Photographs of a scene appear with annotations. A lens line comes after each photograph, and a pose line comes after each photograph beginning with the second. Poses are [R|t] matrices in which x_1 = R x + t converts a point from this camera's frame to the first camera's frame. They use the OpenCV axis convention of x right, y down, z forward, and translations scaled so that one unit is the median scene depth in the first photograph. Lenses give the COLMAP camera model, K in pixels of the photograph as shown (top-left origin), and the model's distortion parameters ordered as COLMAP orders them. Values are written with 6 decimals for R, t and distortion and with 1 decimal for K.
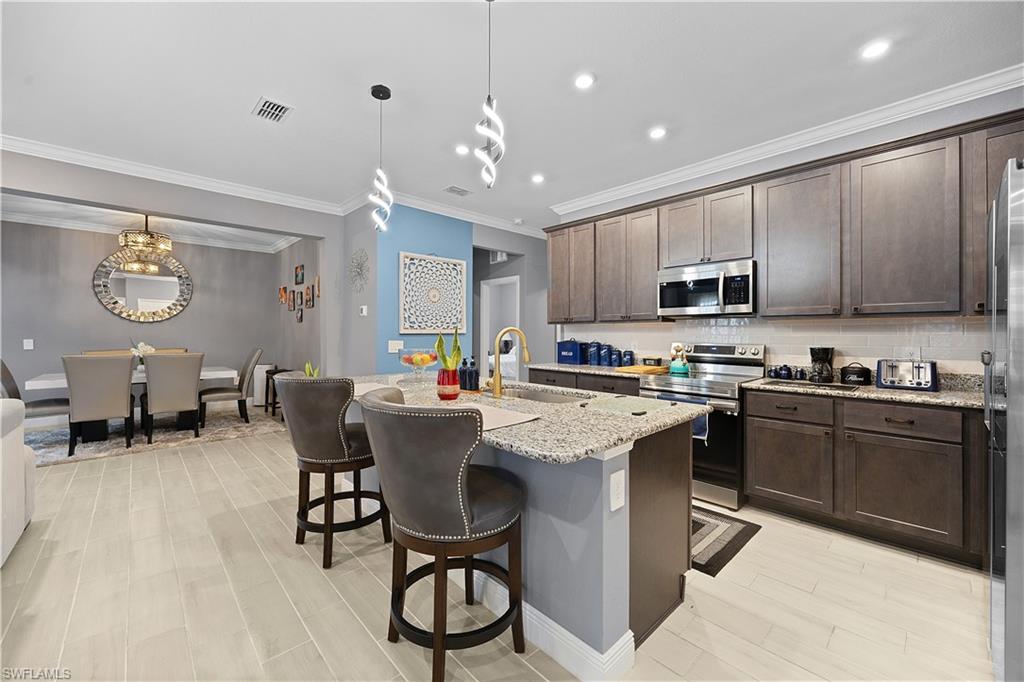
lens RADIAL K [[400.8, 0, 509.0], [0, 400.8, 329.9], [0, 0, 1]] dist [-0.002392, -0.000069]
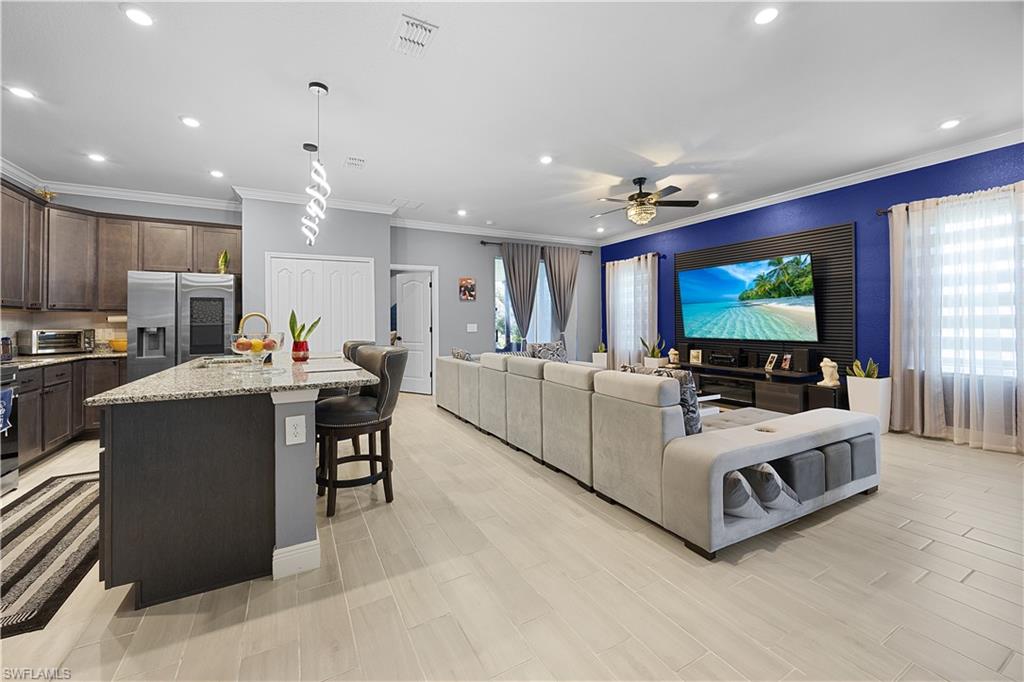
lens RADIAL K [[408.1, 0, 507.8], [0, 408.1, 317.4], [0, 0, 1]] dist [-0.001100, 0.000221]
pose [[-0.966717, 0.013135, 0.255509, -0.819602], [0.009414, 0.999831, -0.015778, 0.029823], [-0.255673, -0.012847, -0.966678, 1.455412]]
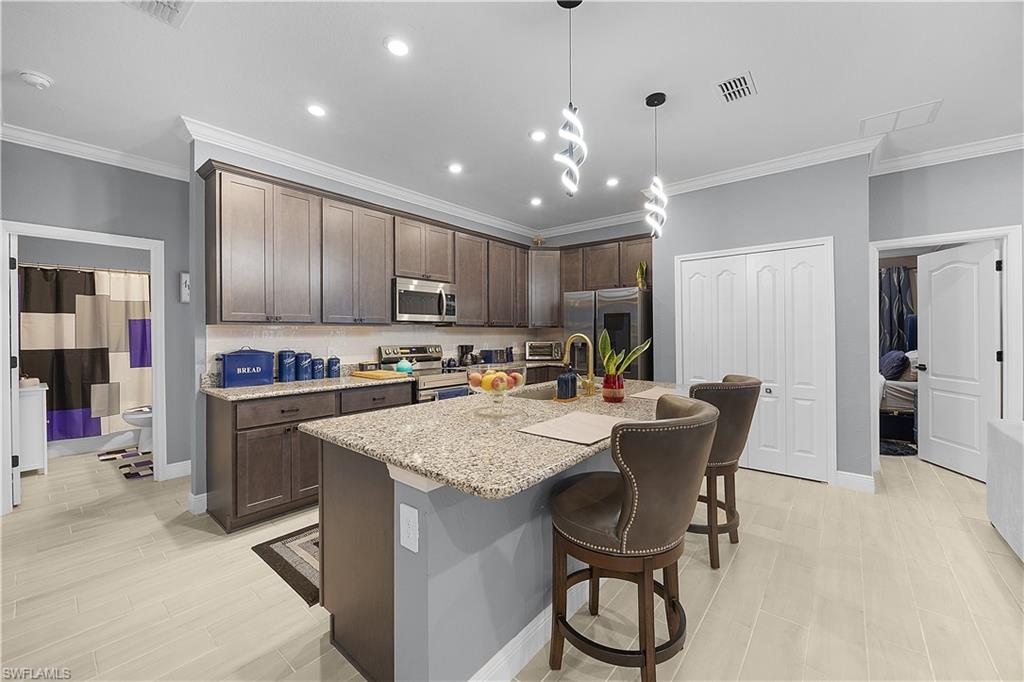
lens RADIAL K [[400.8, 0, 509.0], [0, 400.8, 329.9], [0, 0, 1]] dist [-0.002392, -0.000069]
pose [[-0.122617, 0.005245, 0.992440, -0.755244], [-0.000178, 0.999986, -0.005307, -0.005897], [-0.992454, -0.000827, -0.122614, 0.904203]]
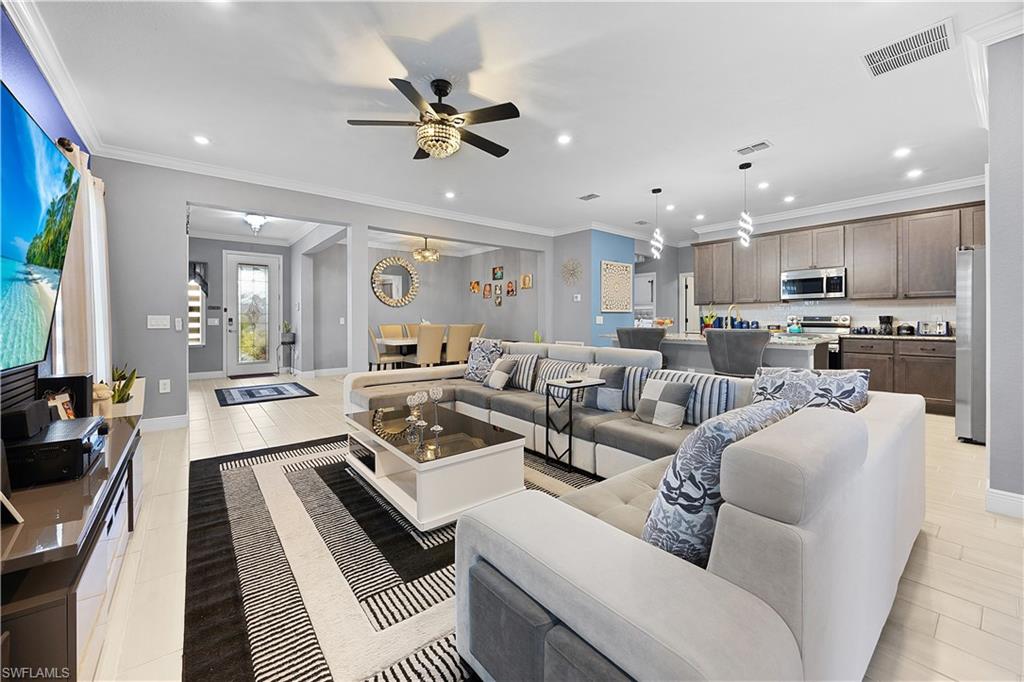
lens RADIAL K [[400.3, 0, 509.7], [0, 400.3, 317.7], [0, 0, 1]] dist [-0.001909, -0.000043]
pose [[0.997272, -0.005238, -0.073633, -0.700633], [0.005656, 0.999969, 0.005472, 0.028700], [0.073602, -0.005874, 0.997270, -0.831972]]
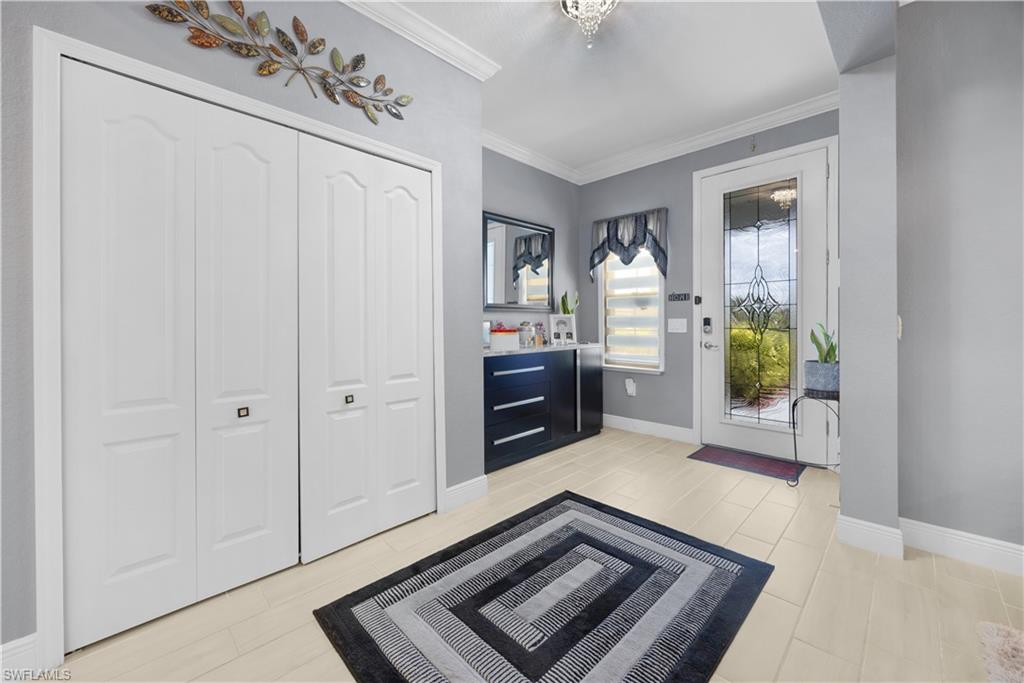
lens RADIAL K [[400.8, 0, 509.0], [0, 400.8, 330.4], [0, 0, 1]] dist [-0.002392, -0.000069]
pose [[0.032857, 0.012349, -0.999384, -1.474379], [0.012217, 0.999844, 0.012757, 0.048653], [0.999385, -0.012628, 0.032701, 0.864595]]
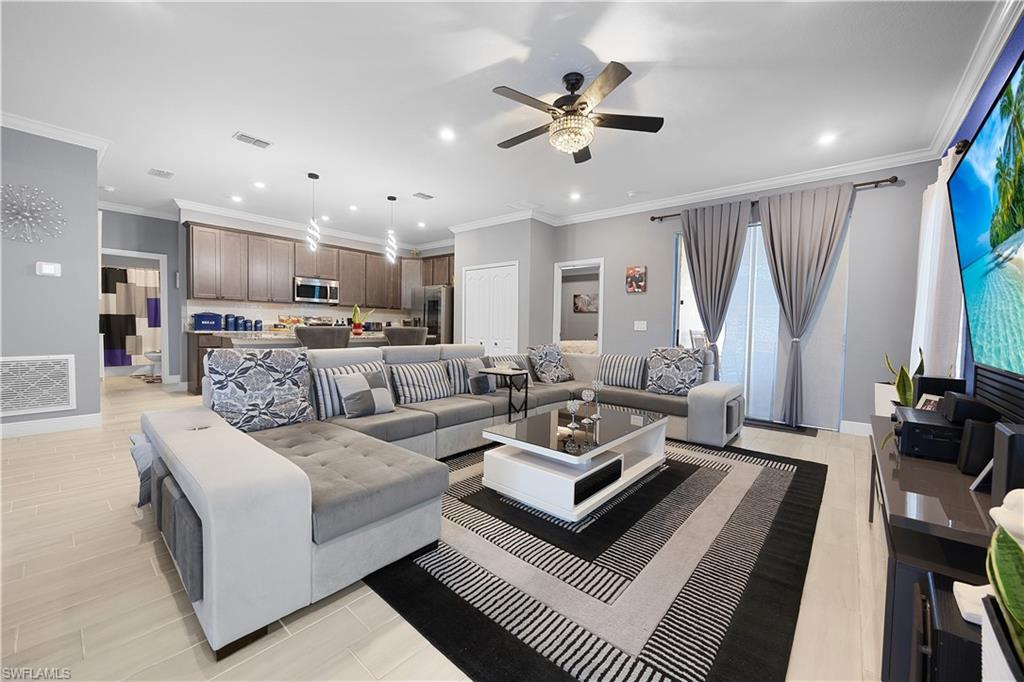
lens RADIAL K [[396.4, 0, 509.8], [0, 396.4, 337.0], [0, 0, 1]] dist [-0.001602, -0.000004]
pose [[-0.113062, -0.031819, 0.993078, -1.728607], [-0.022993, 0.999303, 0.029401, 0.060510], [-0.993322, -0.019510, -0.113715, 0.220145]]
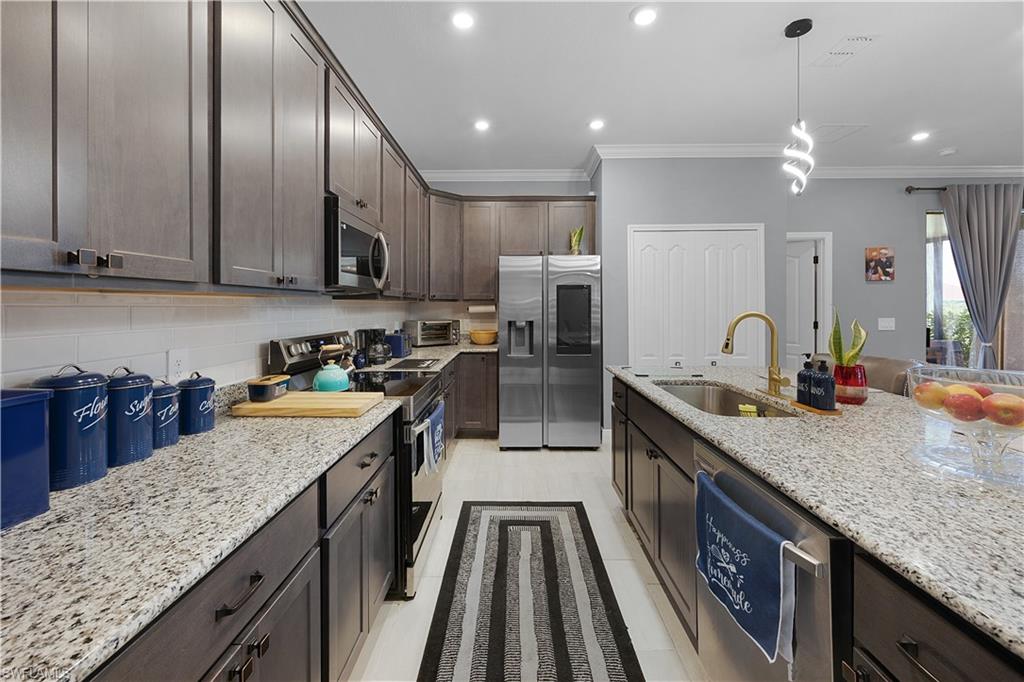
lens RADIAL K [[410.9, 0, 508.5], [0, 410.9, 305.8], [0, 0, 1]] dist [-0.001726, -0.000100]
pose [[-0.720289, -0.000393, 0.693673, -0.145912], [-0.000834, 1.000000, -0.000300, -0.010713], [-0.693673, -0.000794, -0.720290, 1.320292]]
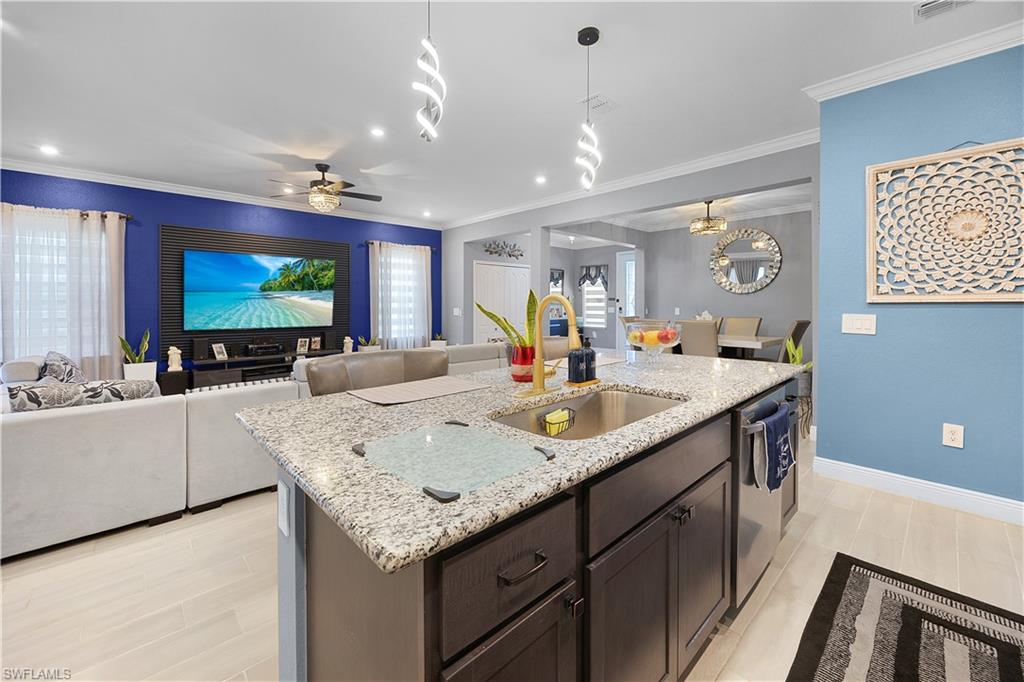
lens RADIAL K [[410.9, 0, 508.5], [0, 410.9, 305.8], [0, 0, 1]] dist [-0.001726, -0.000100]
pose [[0.001529, 0.002024, -0.999997, 0.465409], [0.008640, 0.999961, 0.002037, 0.011136], [0.999962, -0.008643, 0.001511, 0.614150]]
